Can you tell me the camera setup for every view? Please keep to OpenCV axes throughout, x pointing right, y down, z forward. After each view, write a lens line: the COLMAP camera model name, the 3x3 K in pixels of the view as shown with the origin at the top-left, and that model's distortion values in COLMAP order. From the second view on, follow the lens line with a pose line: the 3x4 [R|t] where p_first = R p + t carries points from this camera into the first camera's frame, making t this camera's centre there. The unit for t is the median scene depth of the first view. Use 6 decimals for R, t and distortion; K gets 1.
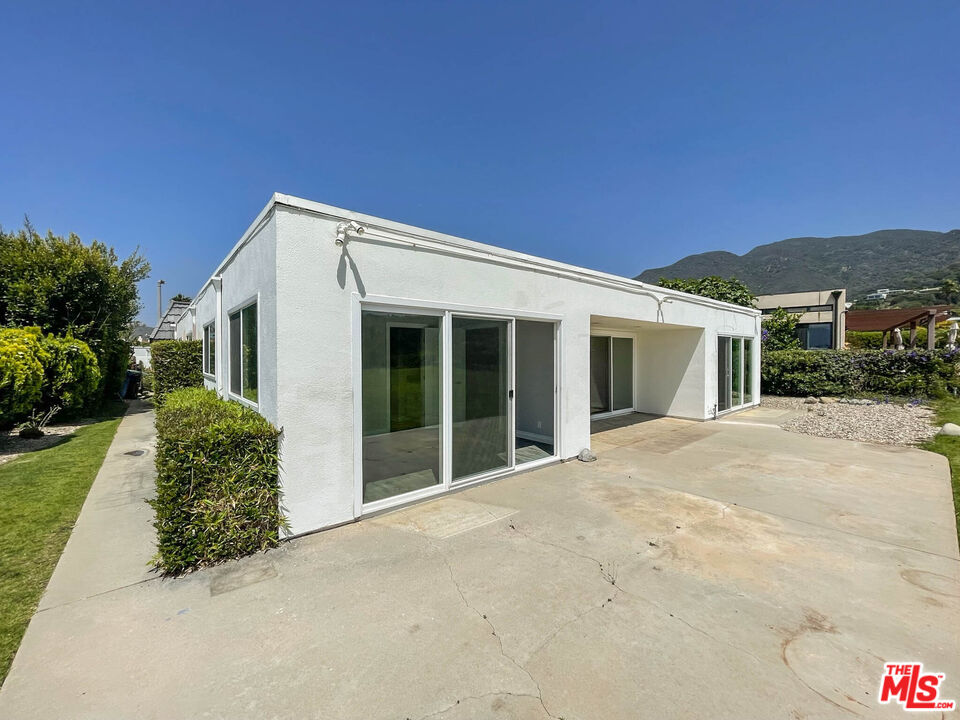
lens RADIAL K [[391.5, 0, 481.9], [0, 391.5, 357.1], [0, 0, 1]] dist [-0.003686, 0.002430]
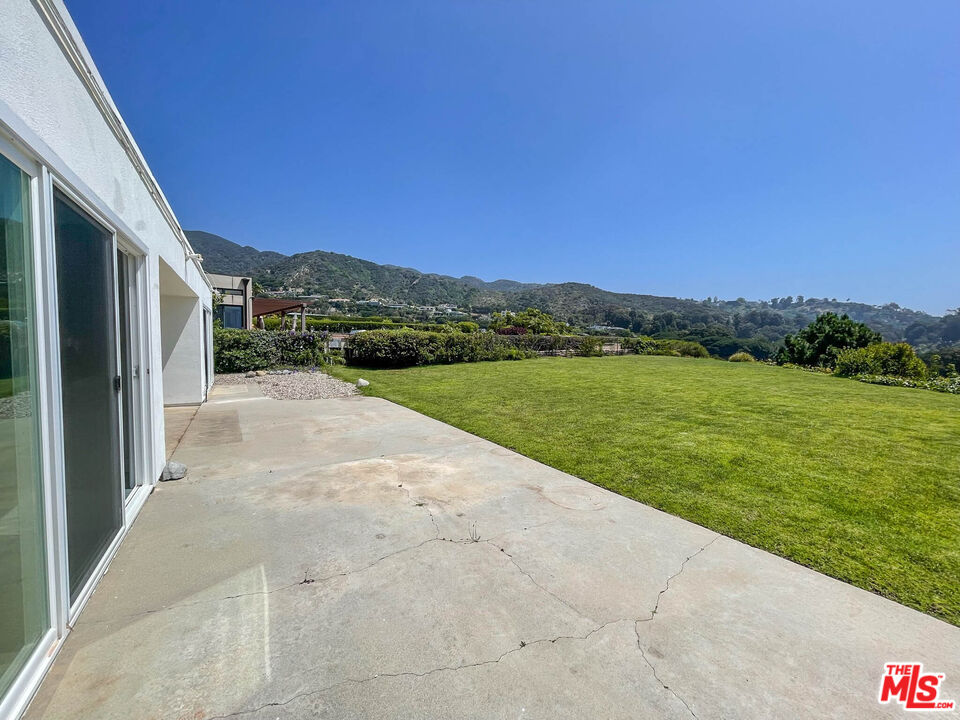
lens RADIAL K [[391.5, 0, 472.0], [0, 391.5, 361.1], [0, 0, 1]] dist [-0.003686, 0.002430]
pose [[0.152334, -0.044840, 0.987311, -0.402226], [-0.006866, 0.998898, 0.046426, 0.044007], [-0.988305, -0.013851, 0.151858, 0.543947]]
